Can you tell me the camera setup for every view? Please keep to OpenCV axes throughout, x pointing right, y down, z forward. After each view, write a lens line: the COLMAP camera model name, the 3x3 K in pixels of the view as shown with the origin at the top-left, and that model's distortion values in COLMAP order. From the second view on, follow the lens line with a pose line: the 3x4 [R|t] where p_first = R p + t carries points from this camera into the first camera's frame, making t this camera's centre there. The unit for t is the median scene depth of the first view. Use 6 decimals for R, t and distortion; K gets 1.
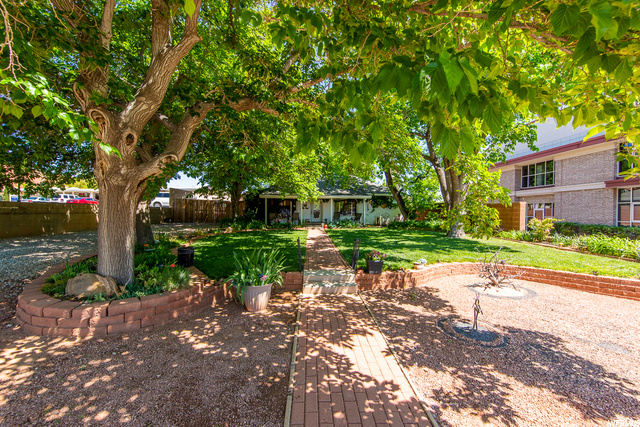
lens RADIAL K [[252.6, 0, 322.2], [0, 252.6, 213.7], [0, 0, 1]] dist [0.009619, 0.000152]
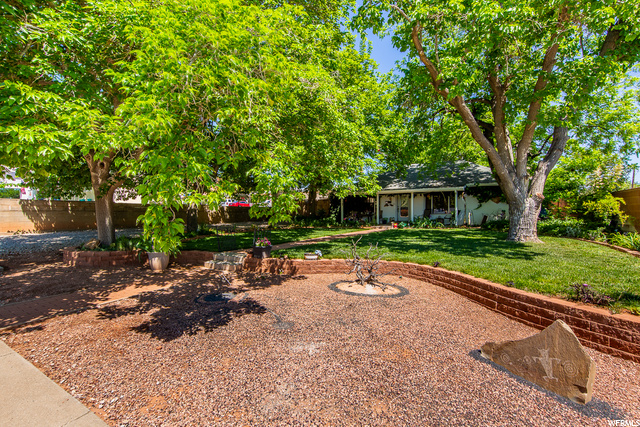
lens RADIAL K [[296.6, 0, 321.1], [0, 296.6, 213.1], [0, 0, 1]] dist [0.000981, -0.000033]
pose [[0.838184, -0.004916, -0.545366, 0.300972], [0.002010, 0.999980, -0.005925, 0.012177], [0.545384, 0.003871, 0.838177, 0.012715]]
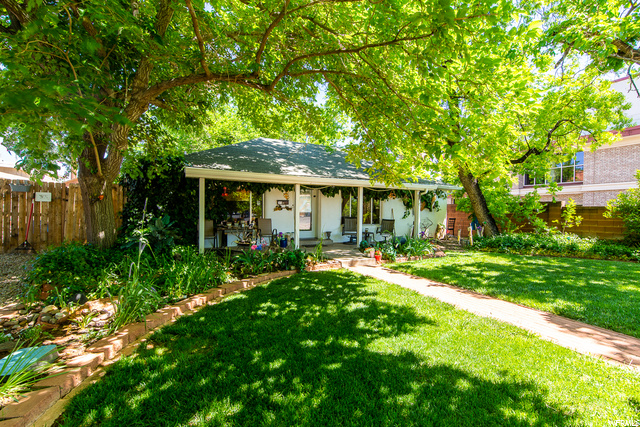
lens RADIAL K [[296.6, 0, 324.1], [0, 296.6, 209.1], [0, 0, 1]] dist [0.000981, -0.000033]
pose [[0.918603, 0.011426, 0.395016, -0.213082], [-0.005039, 0.999839, -0.017202, -0.011662], [-0.395149, 0.013812, 0.918513, 0.519903]]
